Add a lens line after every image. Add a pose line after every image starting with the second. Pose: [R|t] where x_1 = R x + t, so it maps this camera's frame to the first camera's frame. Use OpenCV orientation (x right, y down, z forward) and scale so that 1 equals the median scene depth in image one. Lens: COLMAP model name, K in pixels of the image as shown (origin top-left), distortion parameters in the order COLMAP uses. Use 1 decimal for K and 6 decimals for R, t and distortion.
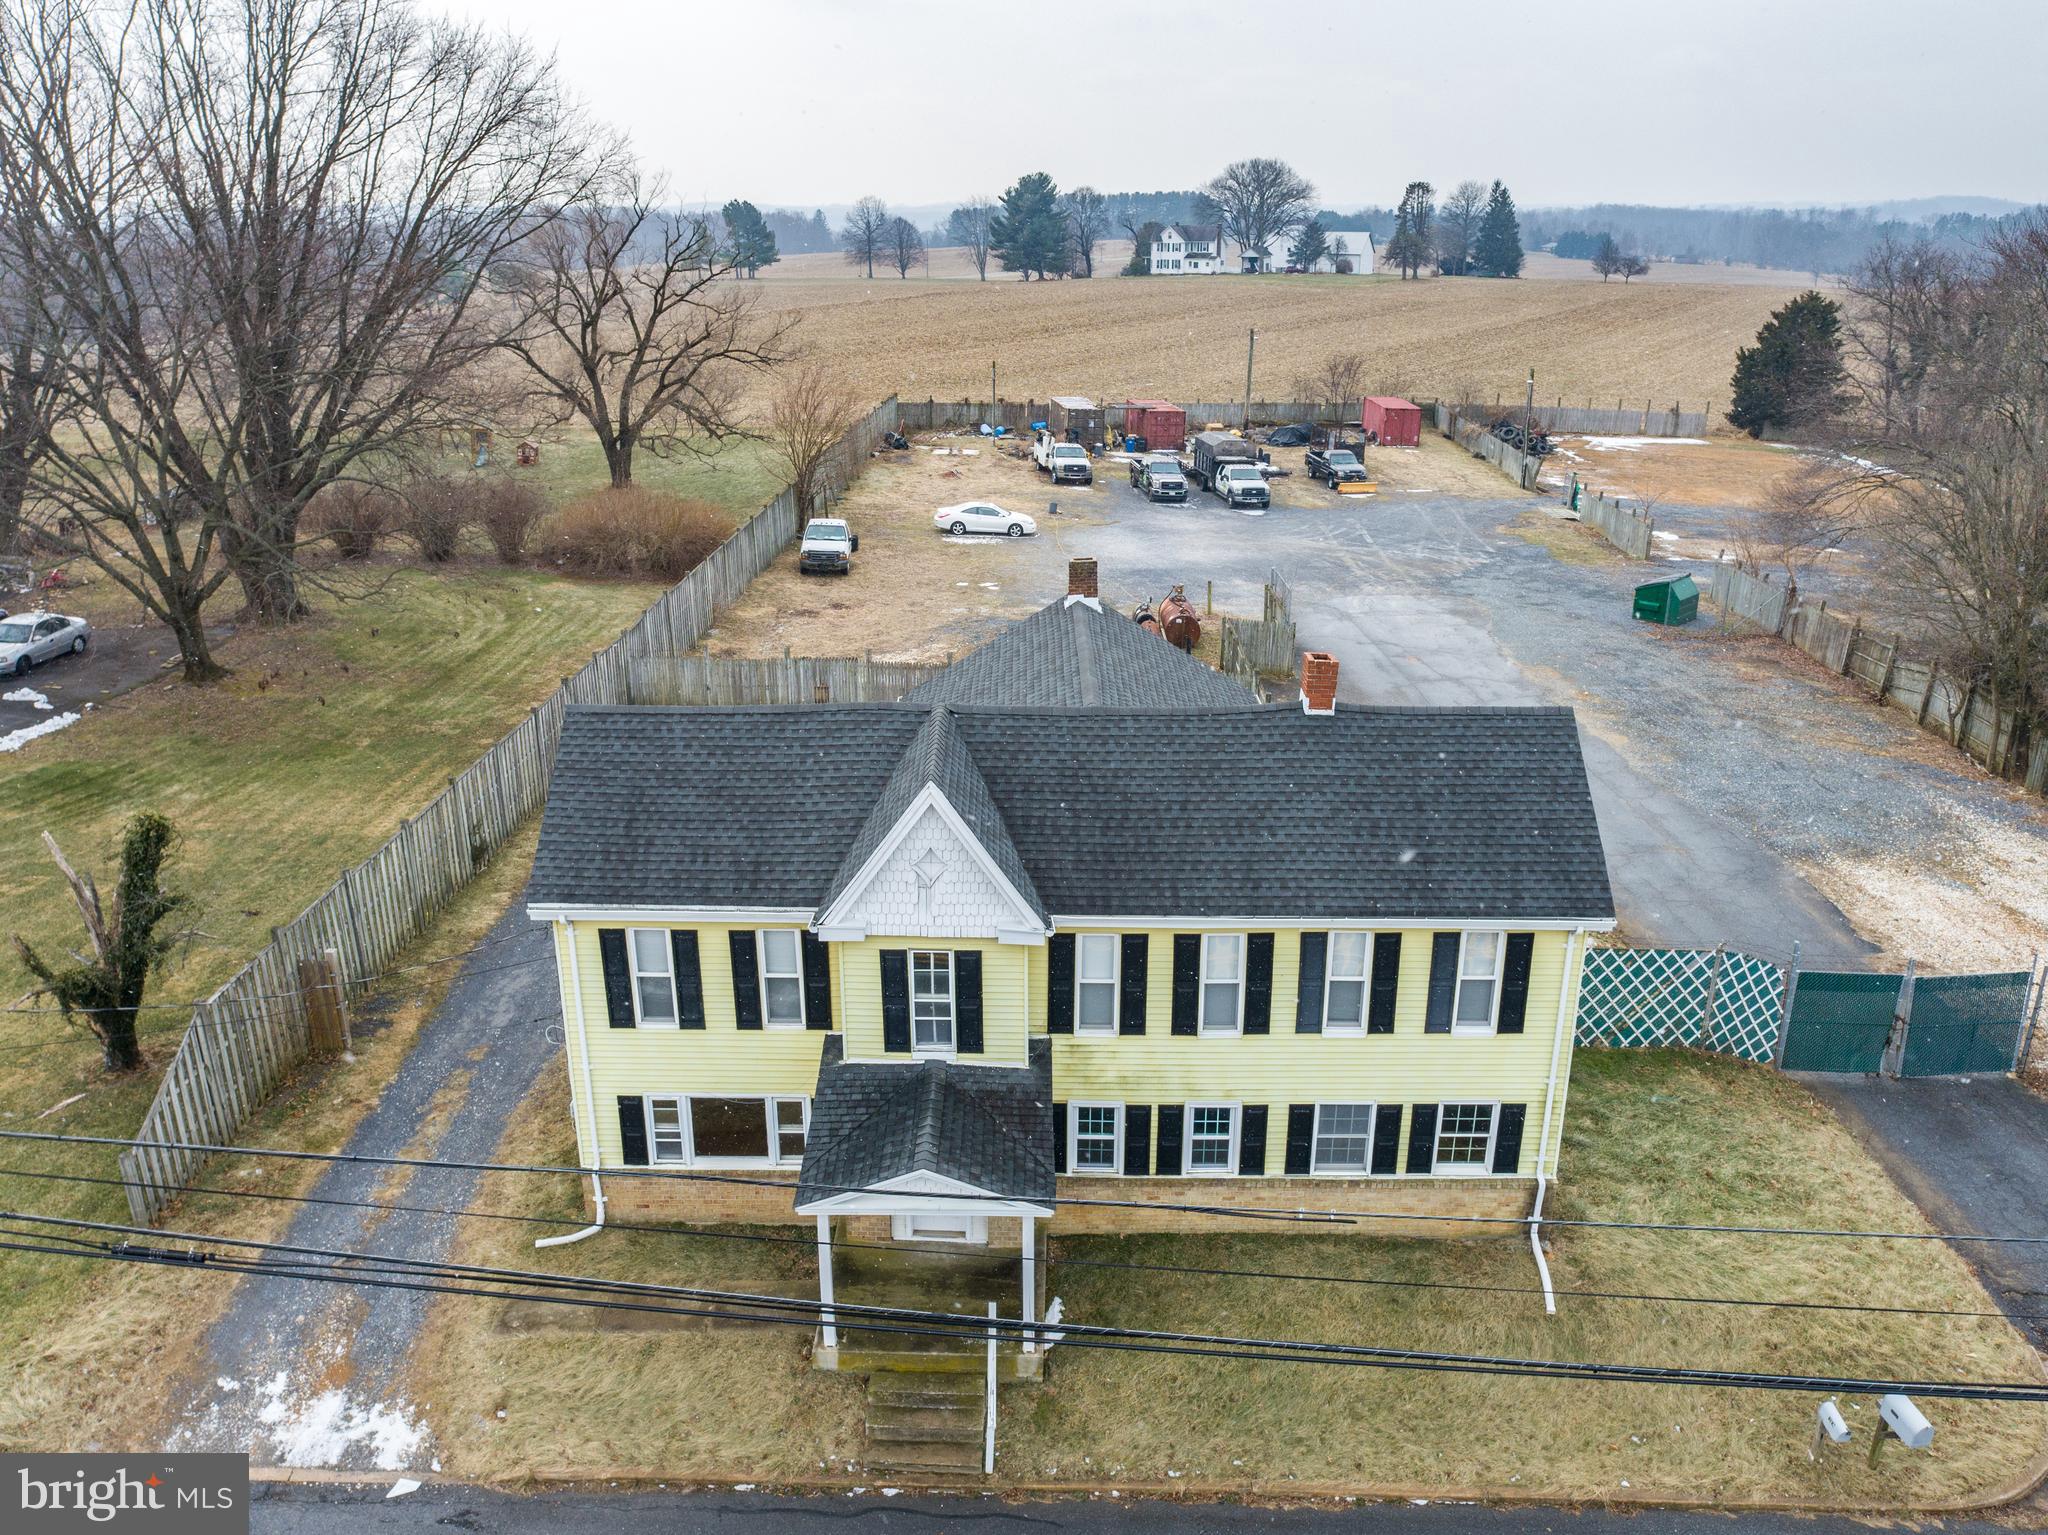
lens RADIAL K [[1564.7, 0, 1021.5], [0, 1564.7, 770.2], [0, 0, 1]] dist [-0.019974, 0.013904]
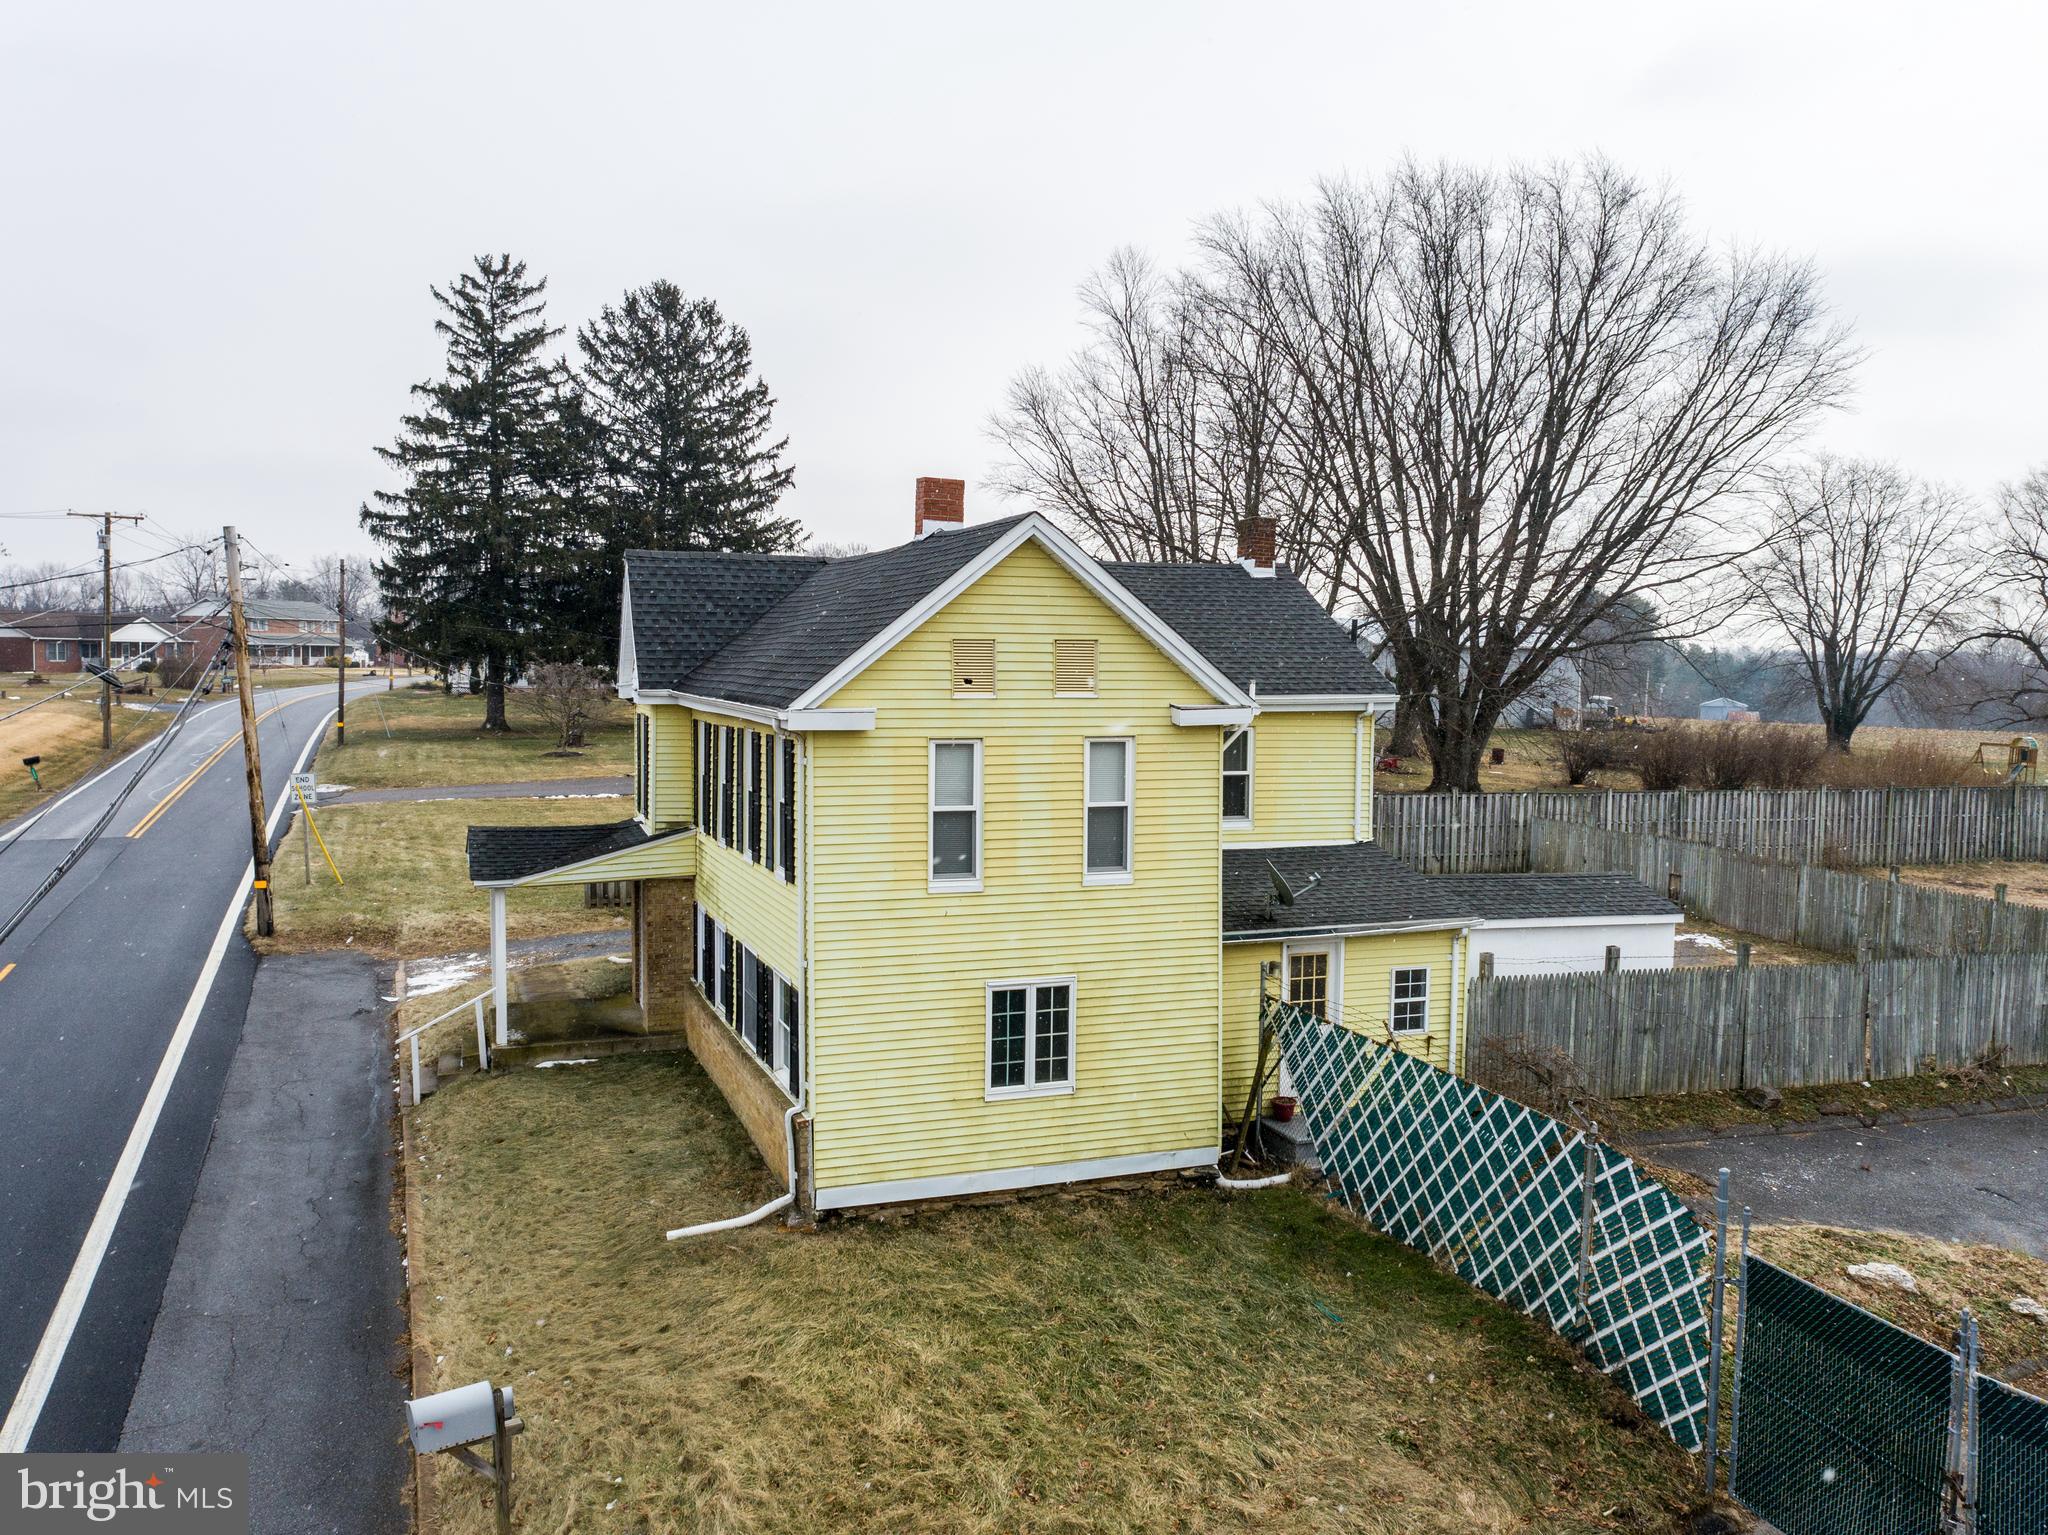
lens RADIAL K [[1595.3, 0, 1019.2], [0, 1595.3, 765.4], [0, 0, 1]] dist [-0.020945, 0.007347]
pose [[0.359896, 0.067154, -0.930573, 0.838052], [-0.333831, 0.940643, -0.061227, 0.095111], [0.871224, 0.332689, 0.360952, 0.609284]]
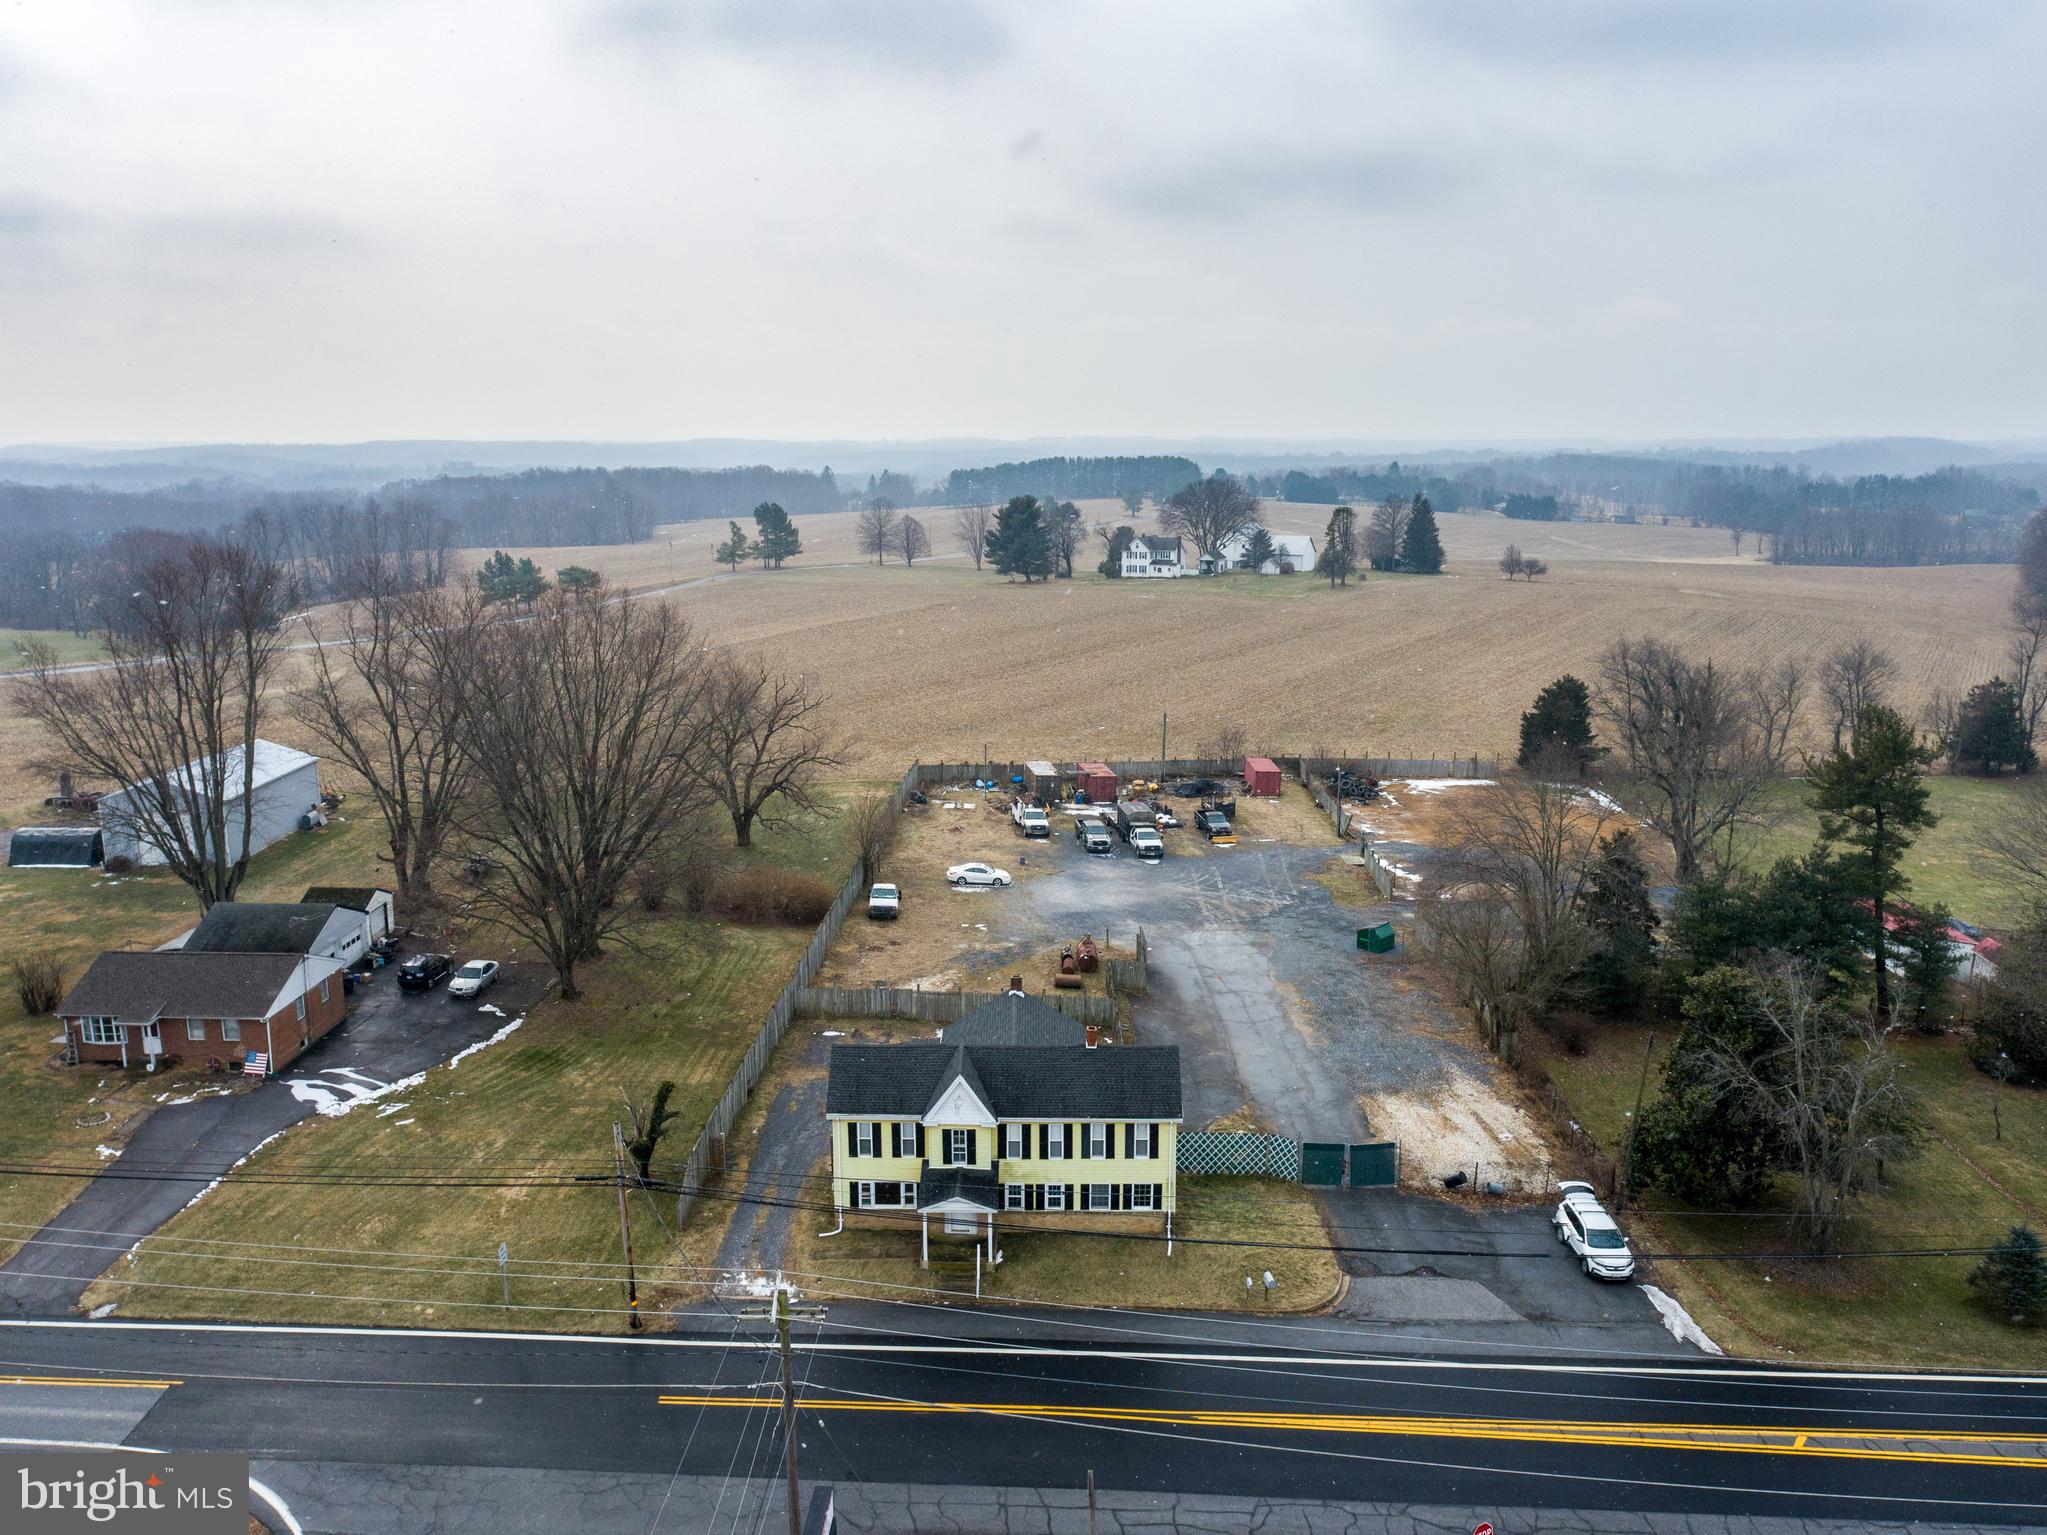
lens RADIAL K [[1581.5, 0, 1020.9], [0, 1581.5, 765.4], [0, 0, 1]] dist [-0.017869, 0.008181]
pose [[0.999997, -0.000001, 0.002311, 0.041237], [0.000321, 0.990356, -0.138548, -0.118845], [-0.002288, 0.138548, 0.990353, -1.588369]]
